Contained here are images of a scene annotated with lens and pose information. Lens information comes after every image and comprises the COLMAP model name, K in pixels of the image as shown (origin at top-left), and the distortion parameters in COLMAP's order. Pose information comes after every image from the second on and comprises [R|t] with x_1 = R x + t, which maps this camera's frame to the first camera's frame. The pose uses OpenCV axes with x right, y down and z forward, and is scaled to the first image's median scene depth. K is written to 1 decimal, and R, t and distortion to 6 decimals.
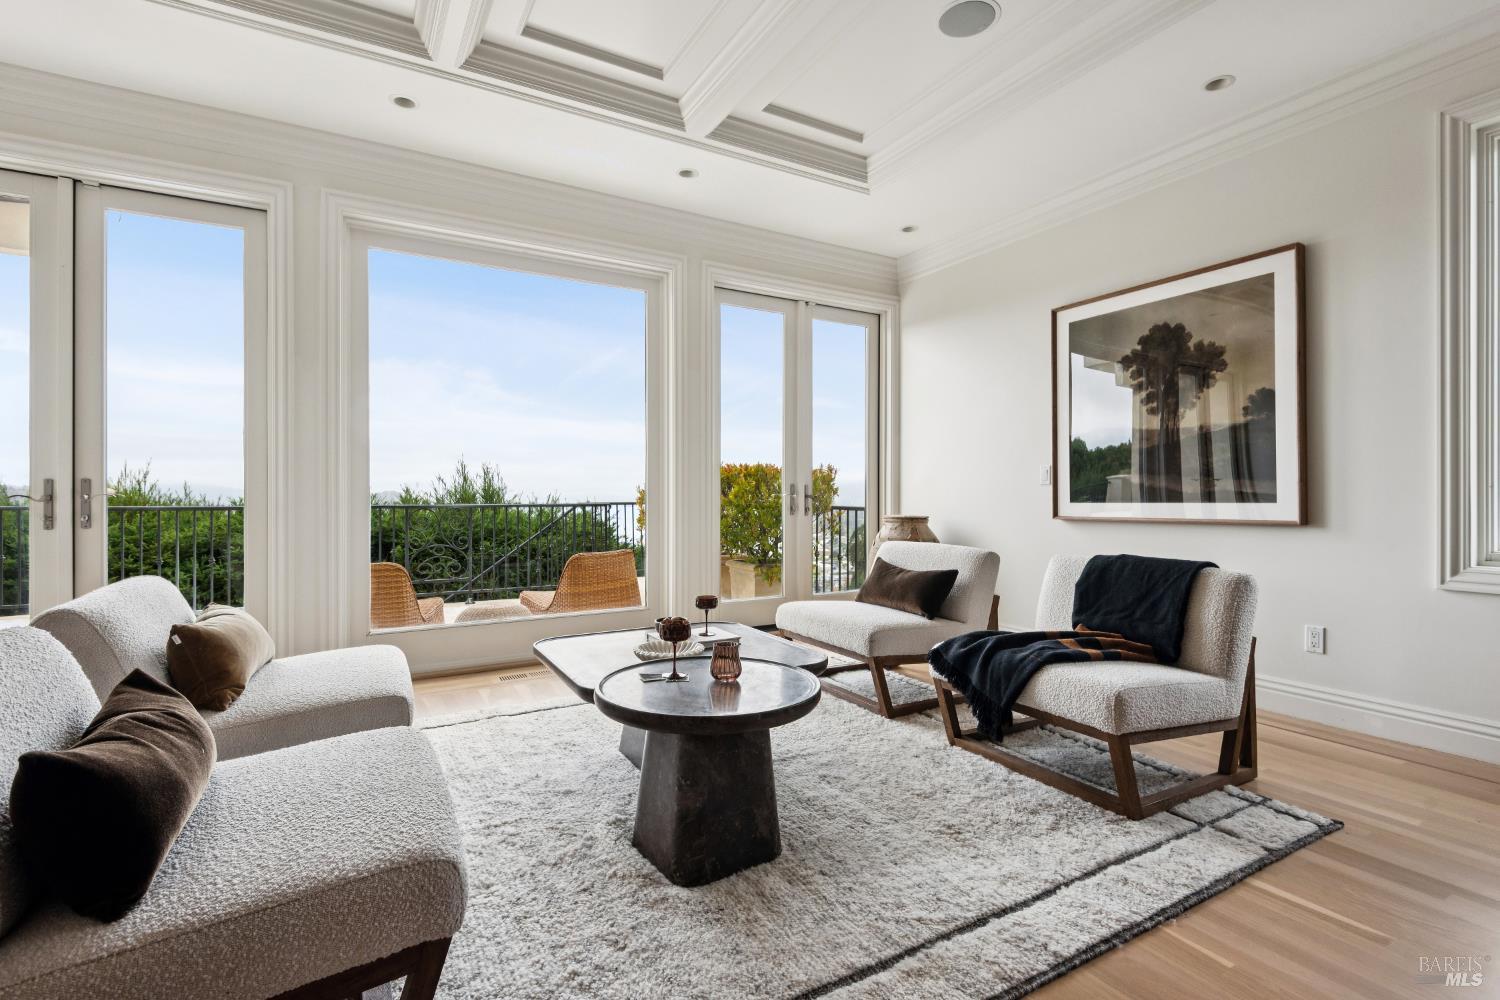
lens RADIAL K [[700.9, 0, 753.9], [0, 700.9, 497.1], [0, 0, 1]] dist [0.031627, -0.026343]
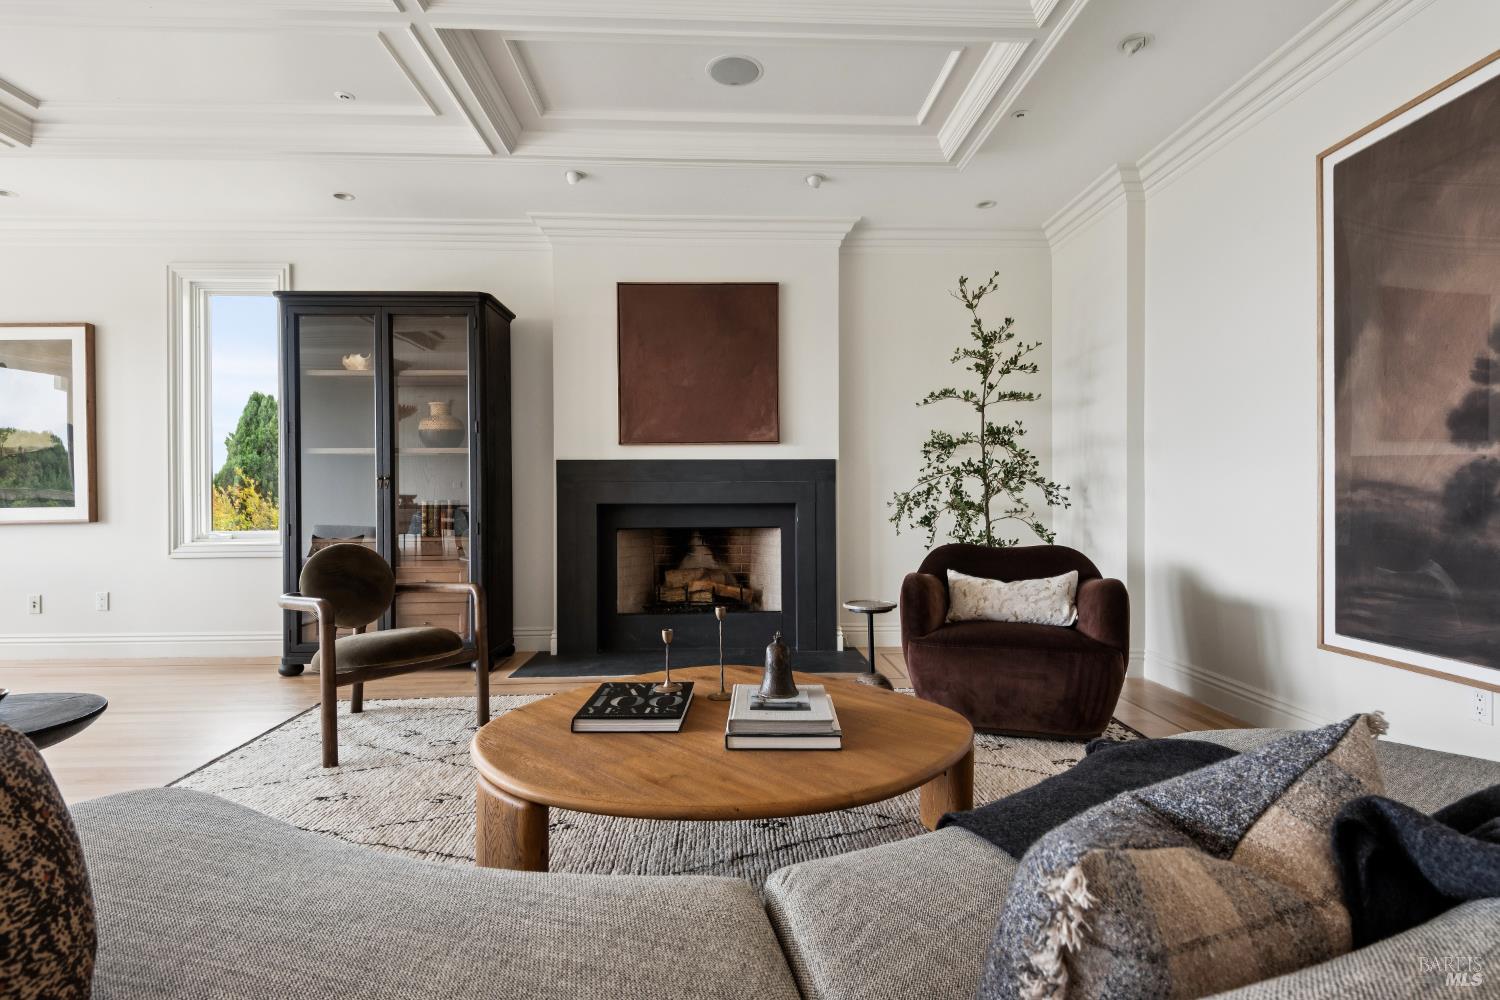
lens RADIAL K [[737.7, 0, 753.8], [0, 737.7, 498.3], [0, 0, 1]] dist [0.023028, -0.019344]
pose [[0.457167, -0.004555, 0.889369, 0.056291], [0.009124, 0.999958, 0.000431, 0.003134], [-0.889334, 0.007918, 0.457190, -0.836220]]
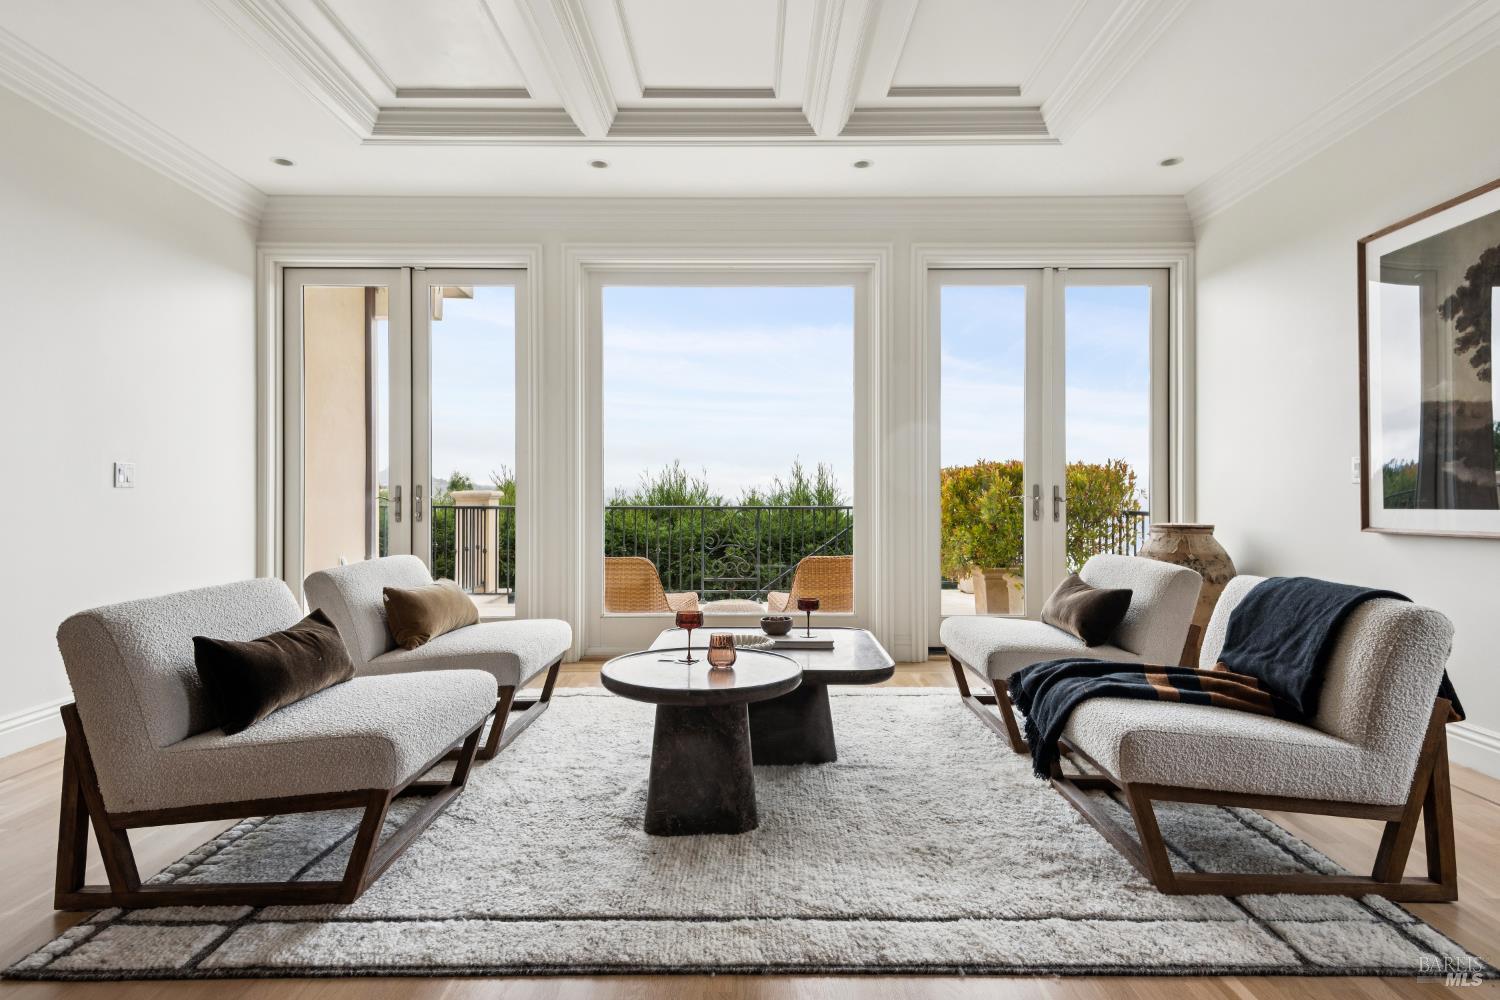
lens RADIAL K [[812.0, 0, 751.6], [0, 812.0, 493.6], [0, 0, 1]] dist [0.041942, -0.025032]
pose [[0.866334, -0.001826, -0.499461, 0.398312], [-0.001241, 0.999982, -0.005809, -0.002241], [0.499463, 0.005652, 0.866317, -0.050016]]
